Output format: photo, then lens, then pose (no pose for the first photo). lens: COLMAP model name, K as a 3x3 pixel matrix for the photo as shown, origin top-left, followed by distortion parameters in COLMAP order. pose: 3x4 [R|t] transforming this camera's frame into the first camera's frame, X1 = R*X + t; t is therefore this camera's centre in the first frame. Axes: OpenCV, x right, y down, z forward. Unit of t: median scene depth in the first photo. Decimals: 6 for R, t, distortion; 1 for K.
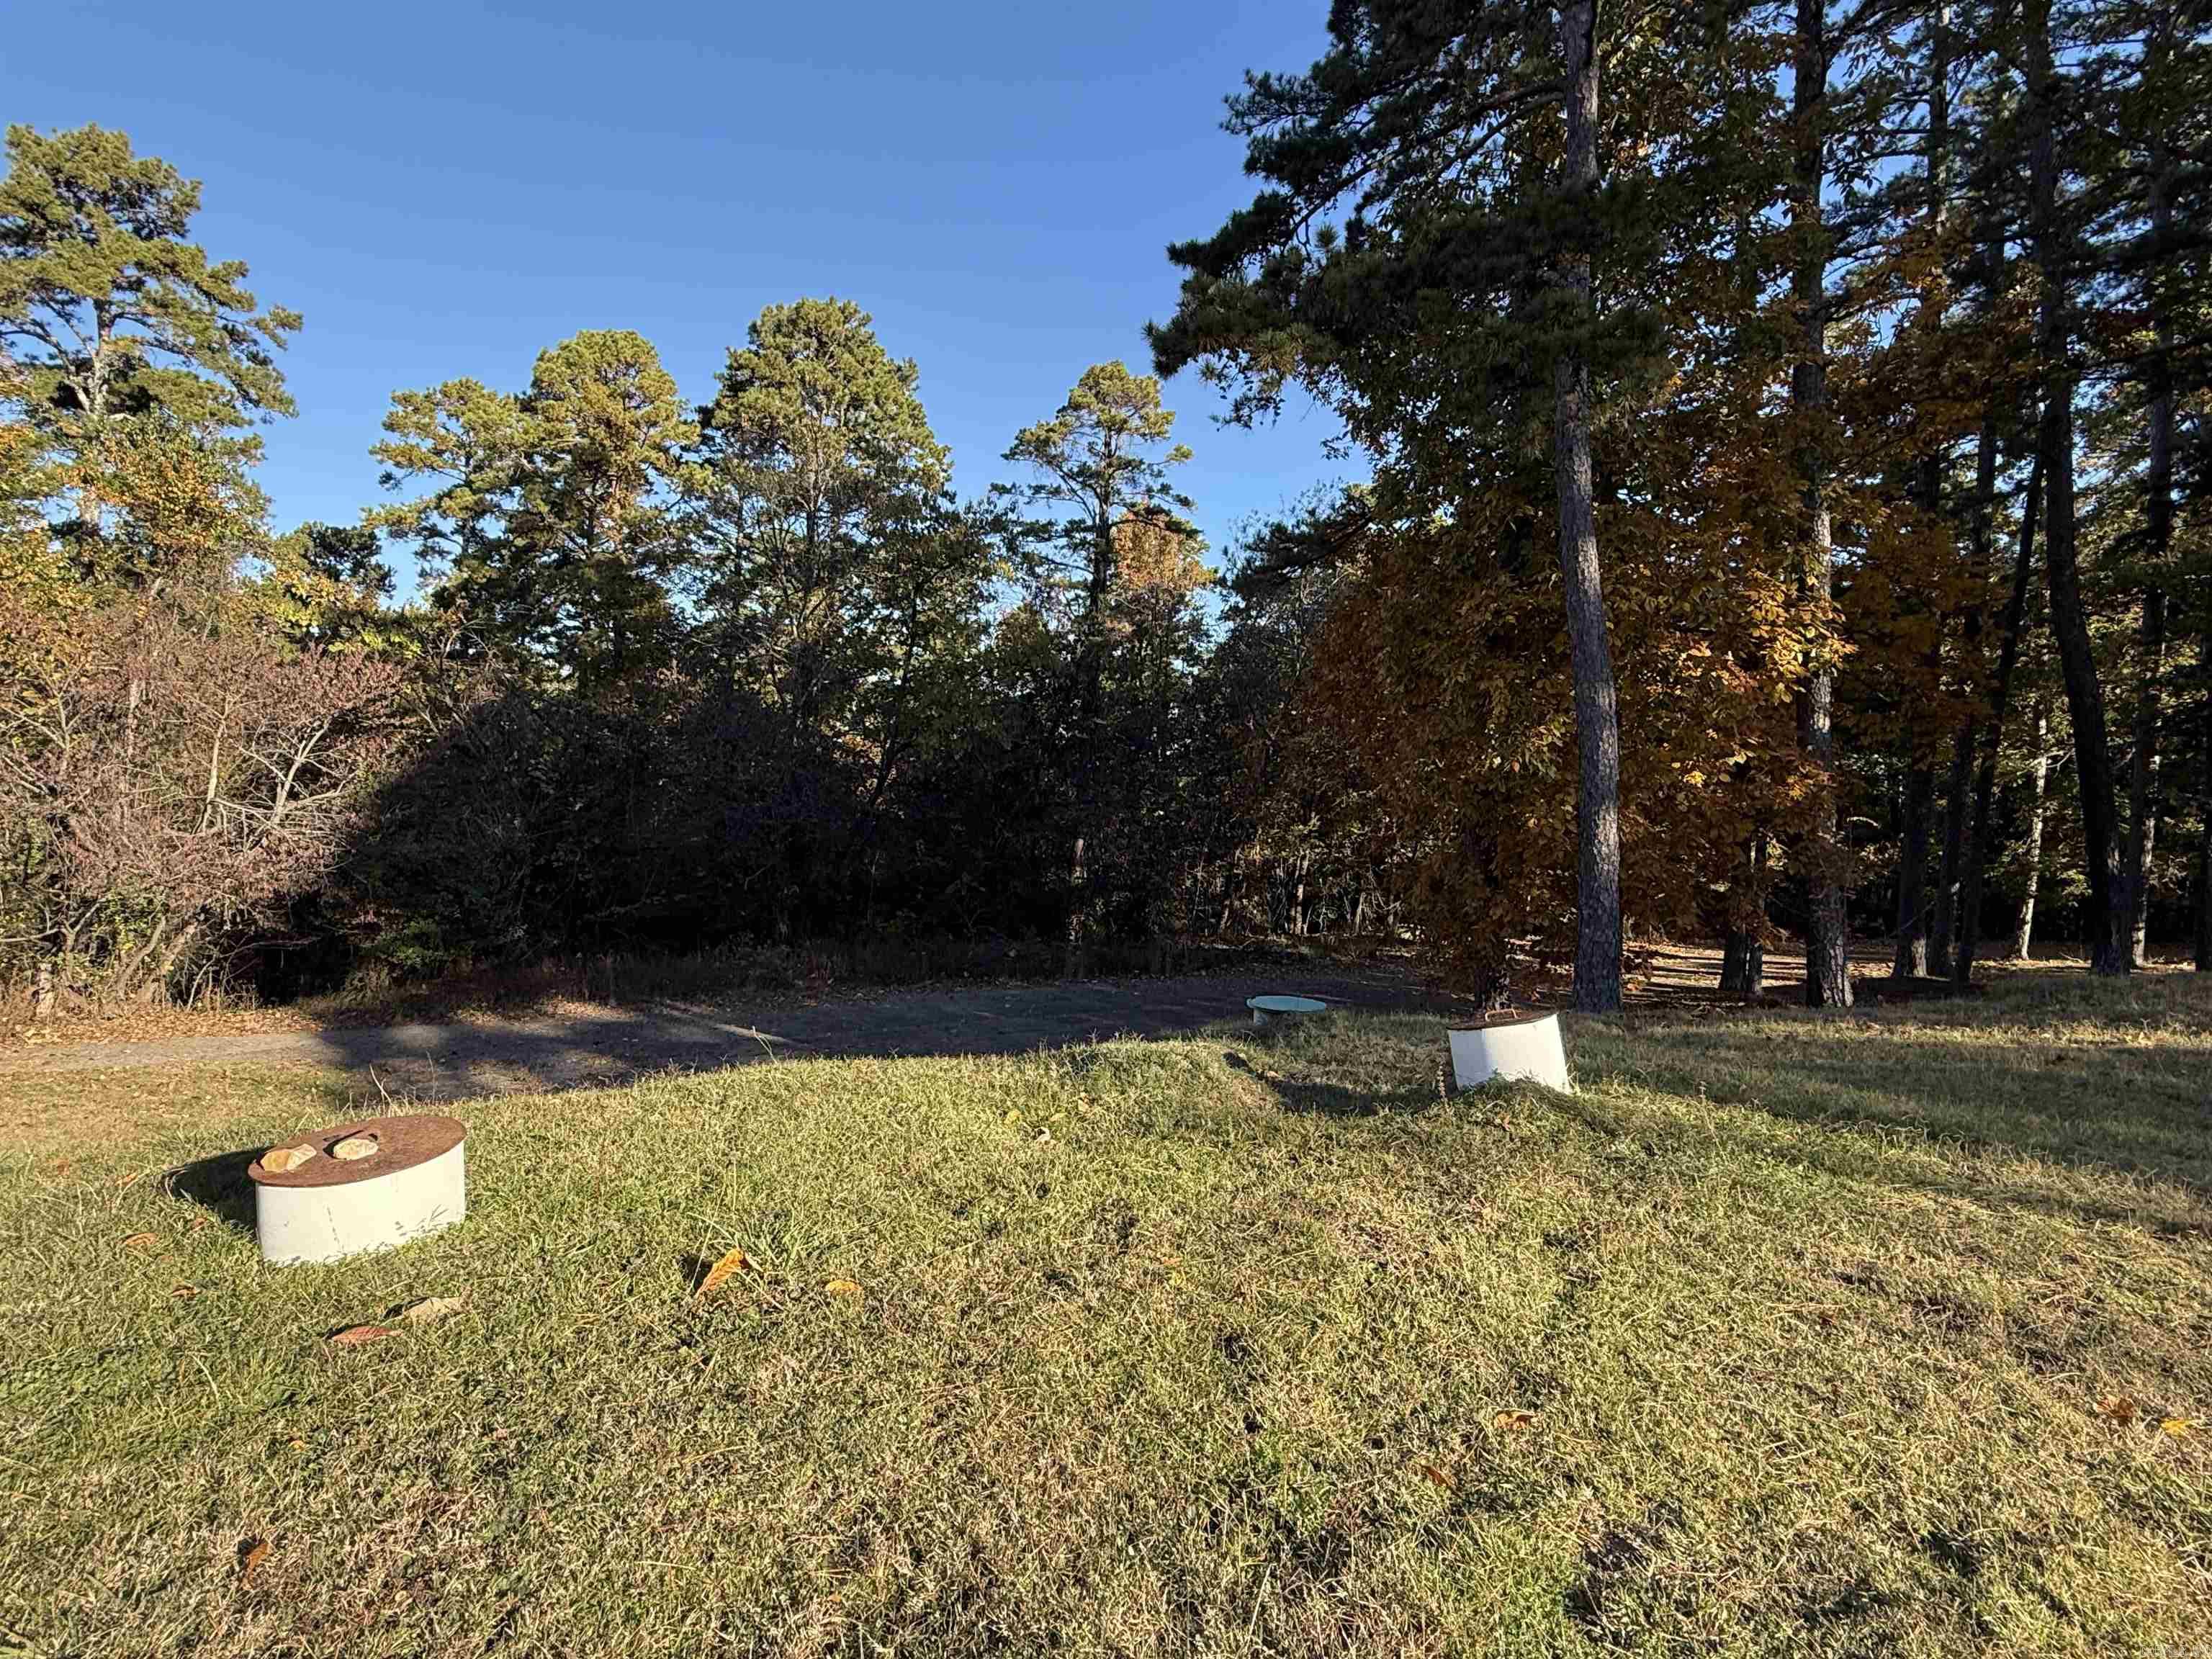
lens RADIAL K [[1046.4, 0, 1090.2], [0, 1046.4, 818.0], [0, 0, 1]] dist [-0.013935, -0.000529]
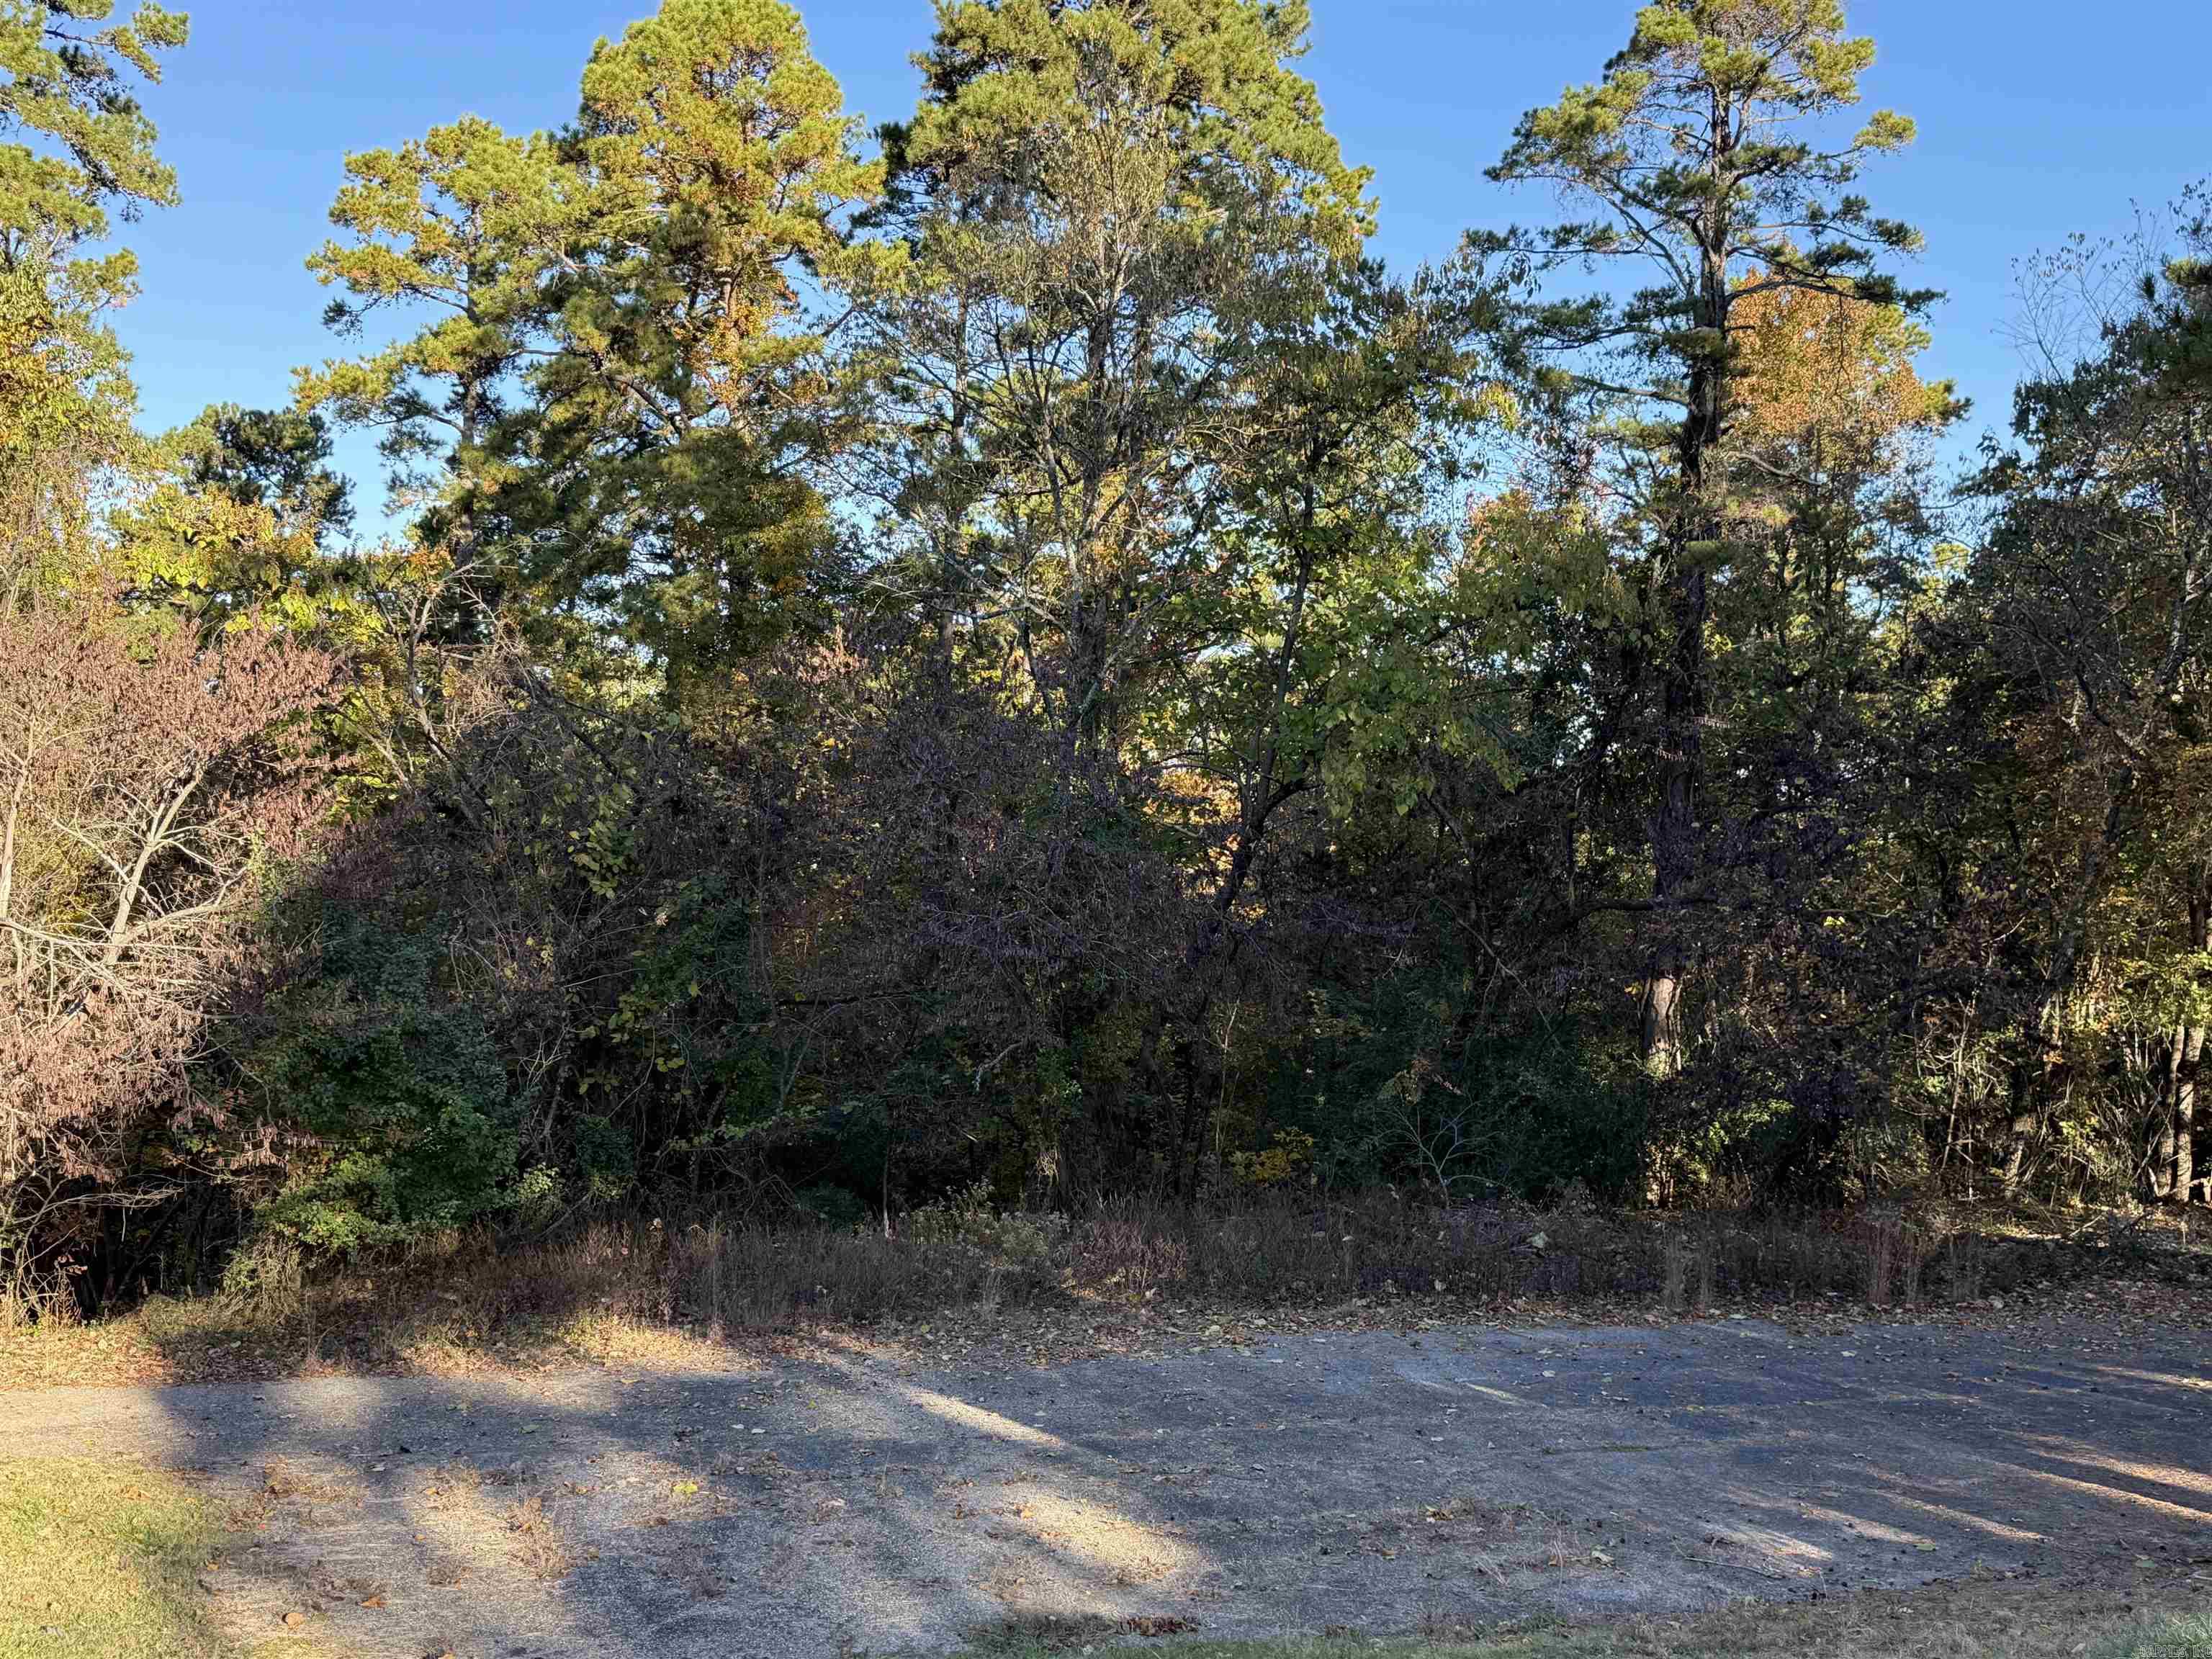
lens RADIAL K [[2016.4, 0, 1106.0], [0, 2016.4, 829.5], [0, 0, 1]] dist [0.095910, -0.195731]
pose [[0.969101, -0.016099, -0.246139, -0.030878], [0.005250, 0.998988, -0.044670, -0.008475], [0.246609, 0.041998, 0.968205, 0.080025]]
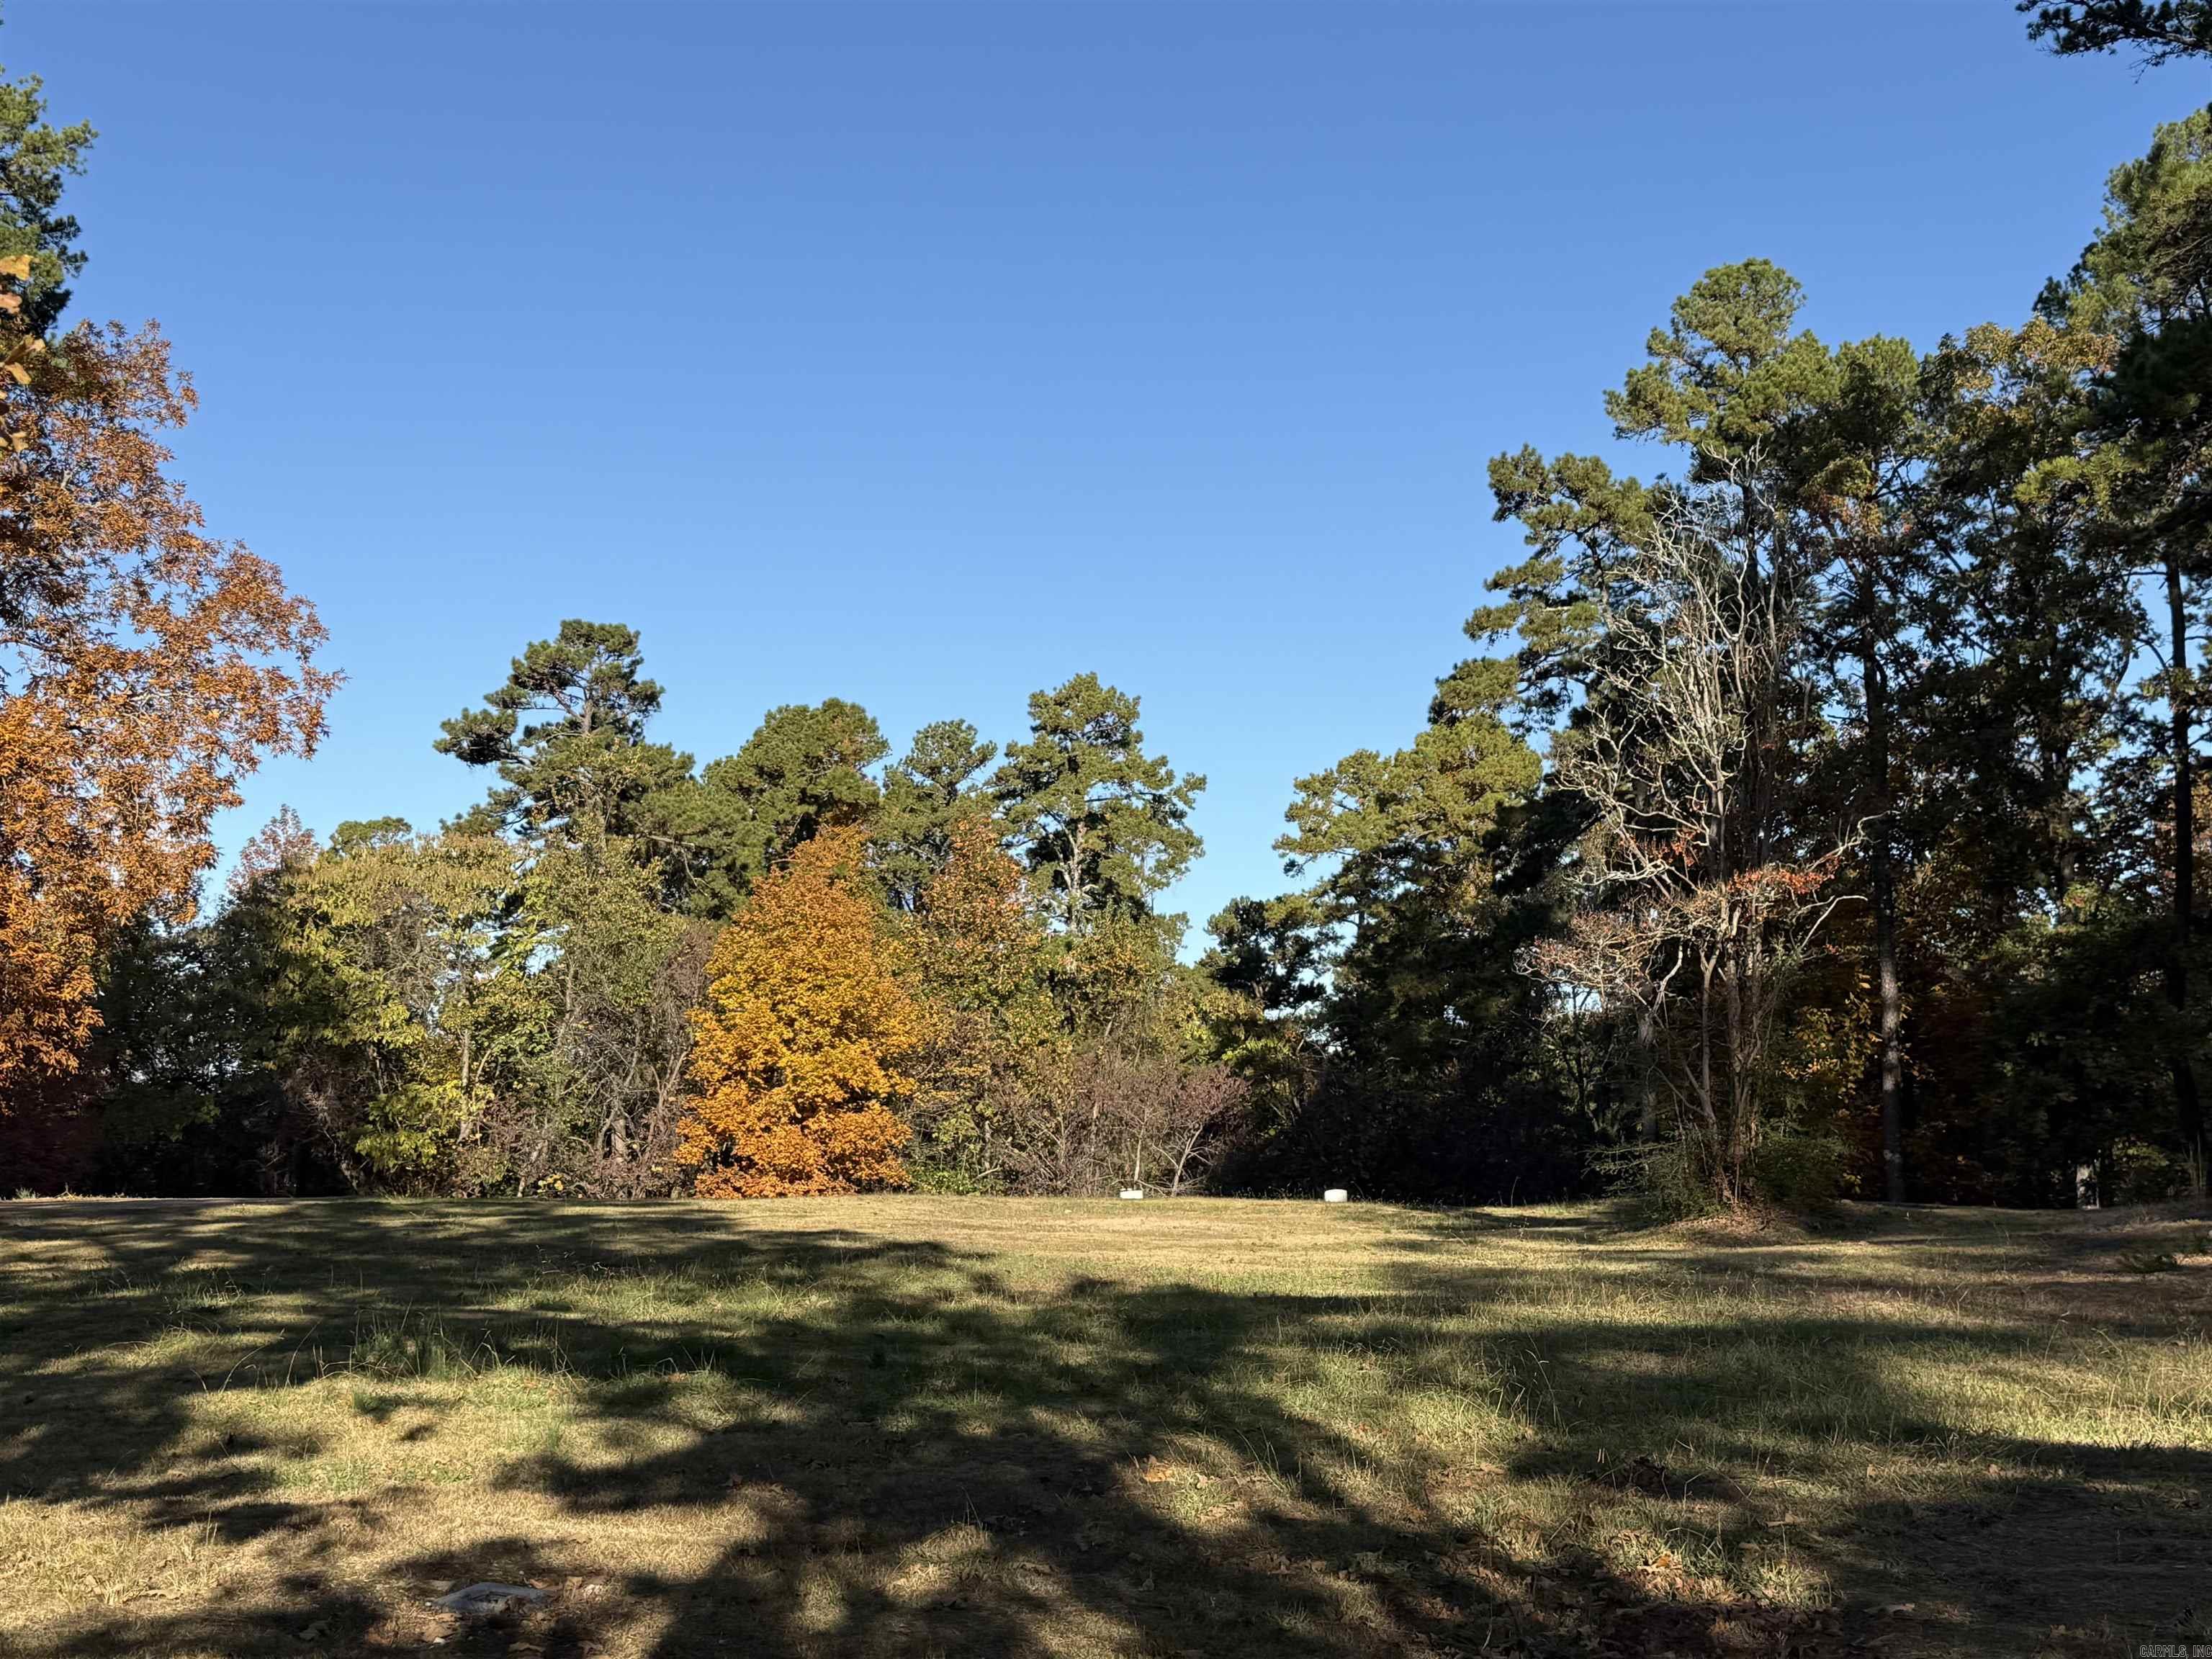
lens RADIAL K [[3002.6, 0, 1106.0], [0, 3002.6, 829.5], [0, 0, 1]] dist [0.012485, 1.373457]
pose [[0.741675, -0.091079, -0.664547, 1.070126], [-0.020456, 0.987206, -0.158132, 0.088390], [0.670447, 0.130876, 0.730323, -1.179318]]
